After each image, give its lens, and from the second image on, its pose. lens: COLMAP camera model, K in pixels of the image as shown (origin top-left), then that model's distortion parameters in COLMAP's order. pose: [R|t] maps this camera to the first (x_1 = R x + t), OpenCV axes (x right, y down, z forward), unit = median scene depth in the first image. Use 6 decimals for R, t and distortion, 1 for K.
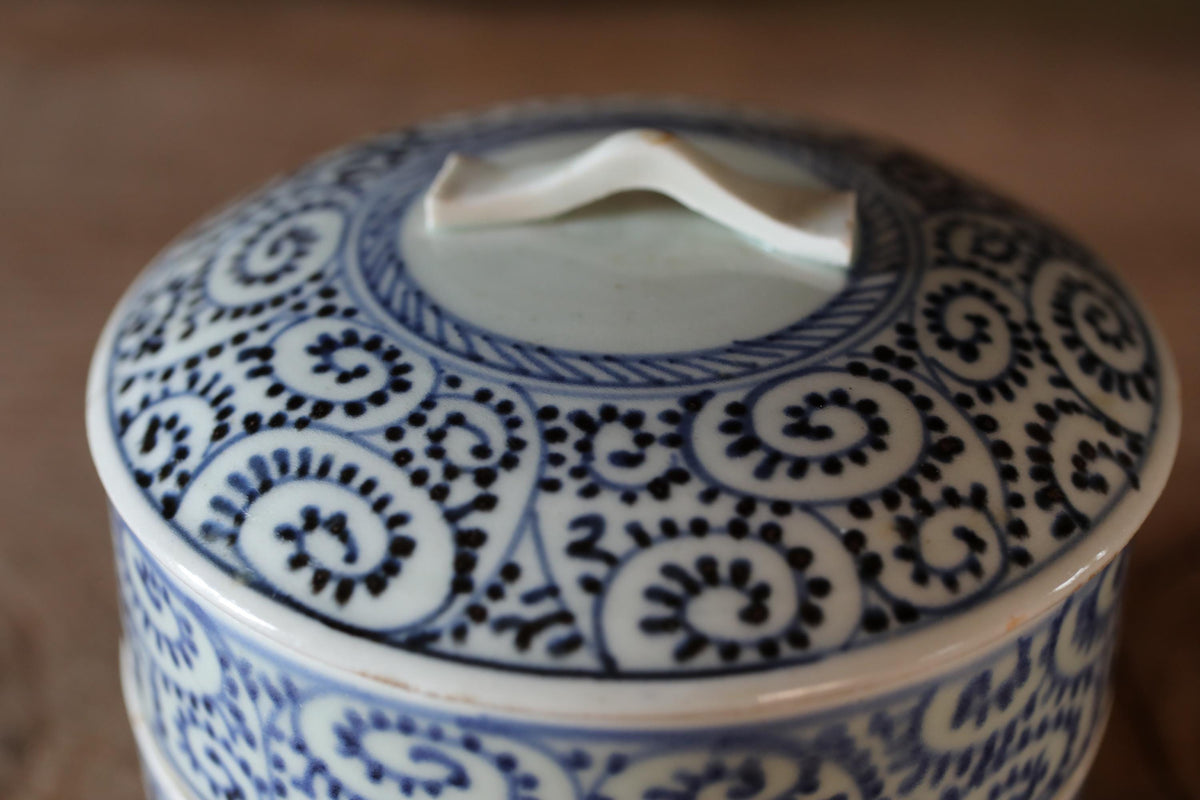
lens RADIAL K [[1980.9, 0, 600.0], [0, 1980.9, 400.0], [0, 0, 1]] dist [-0.014770, 0.662032]
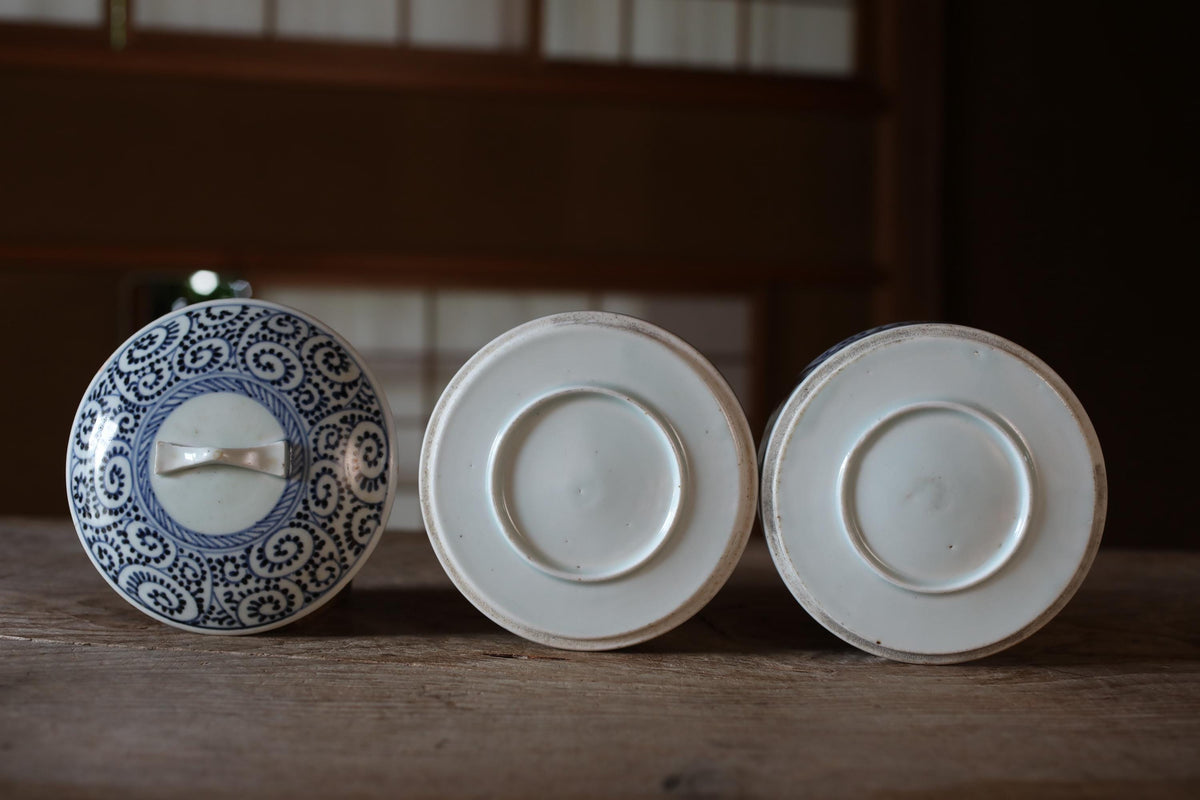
lens RADIAL K [[1980.9, 0, 600.0], [0, 1980.9, 400.0], [0, 0, 1]] dist [-0.014770, 0.662032]
pose [[0.983975, -0.166456, -0.063926, 0.948117], [0.157539, 0.643638, 0.748940, -2.760250], [-0.083521, -0.747009, 0.659547, -1.223387]]
